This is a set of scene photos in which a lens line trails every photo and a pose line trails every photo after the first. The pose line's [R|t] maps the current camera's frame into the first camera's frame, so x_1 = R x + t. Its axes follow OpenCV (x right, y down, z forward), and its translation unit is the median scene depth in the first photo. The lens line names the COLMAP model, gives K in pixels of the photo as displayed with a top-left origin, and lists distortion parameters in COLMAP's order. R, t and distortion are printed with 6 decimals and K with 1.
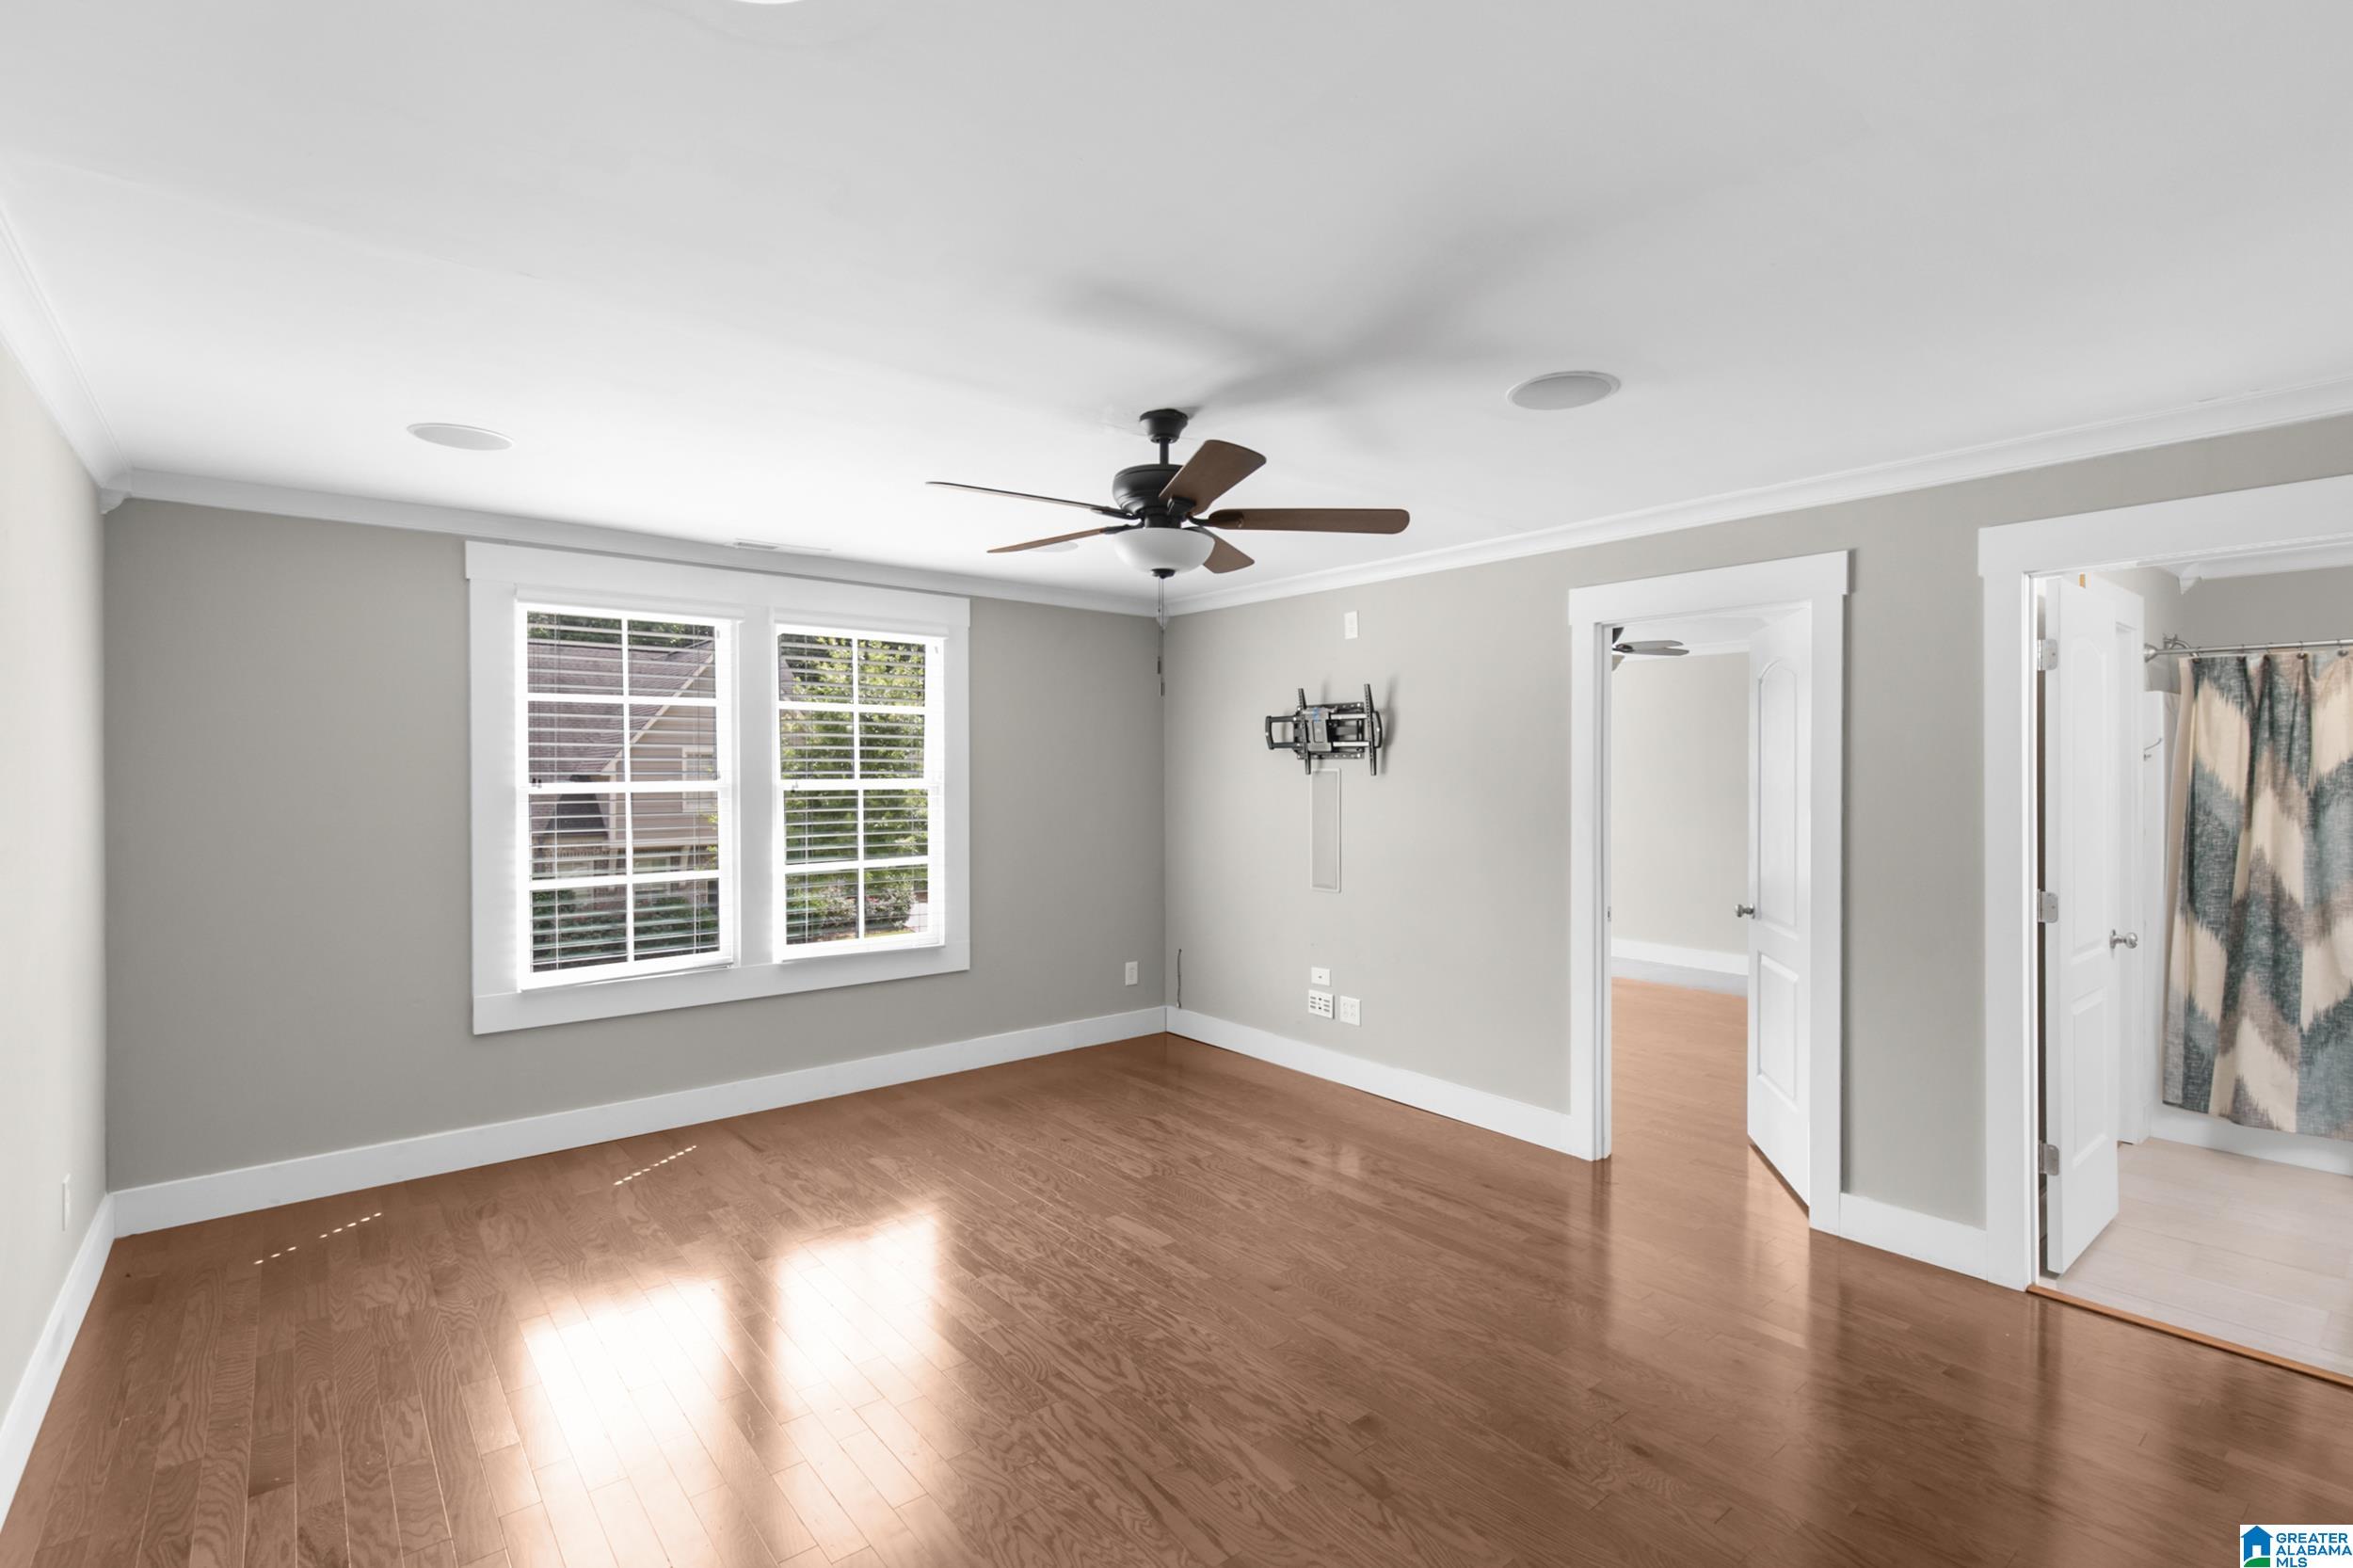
lens RADIAL K [[1071.7, 0, 1189.9], [0, 1071.7, 780.4], [0, 0, 1]] dist [-0.001582, -0.000163]
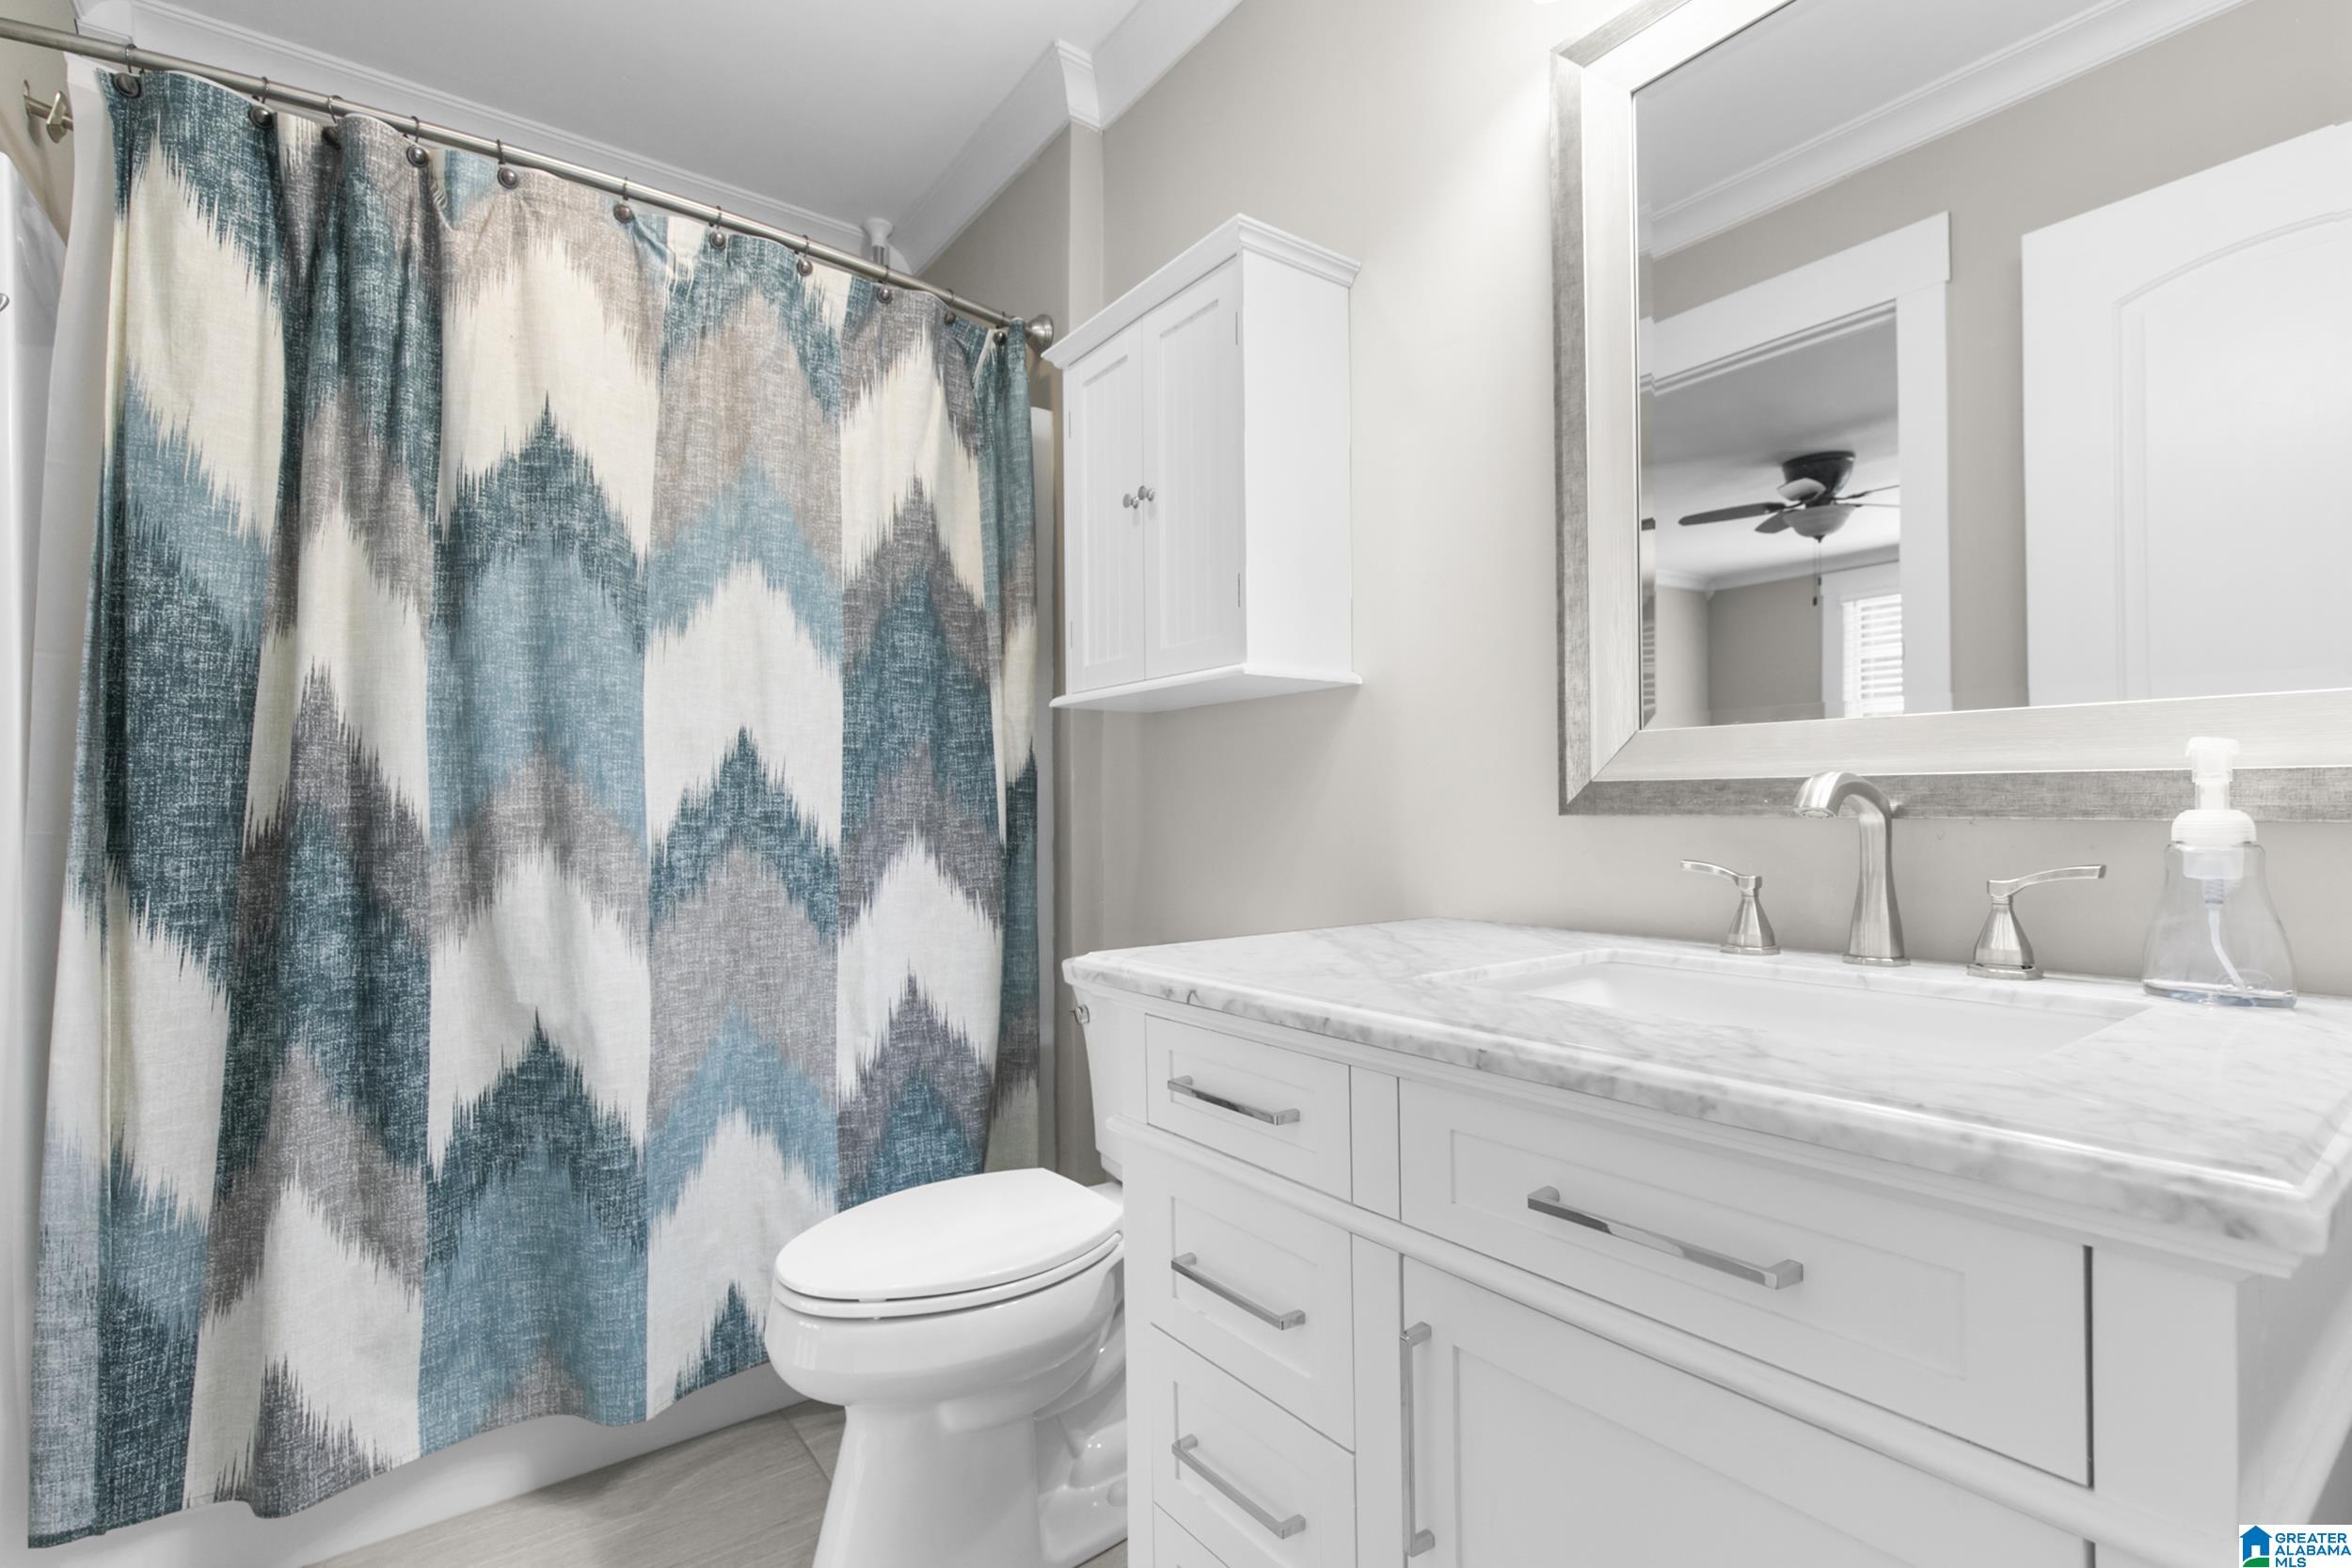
lens RADIAL K [[1071.2, 0, 1181.6], [0, 1071.2, 803.6], [0, 0, 1]] dist [-0.001582, -0.000163]
pose [[0.045714, -0.000394, 0.998954, 0.652442], [0.012524, 0.999922, -0.000179, 0.105059], [-0.998876, 0.012519, 0.045715, 0.690371]]
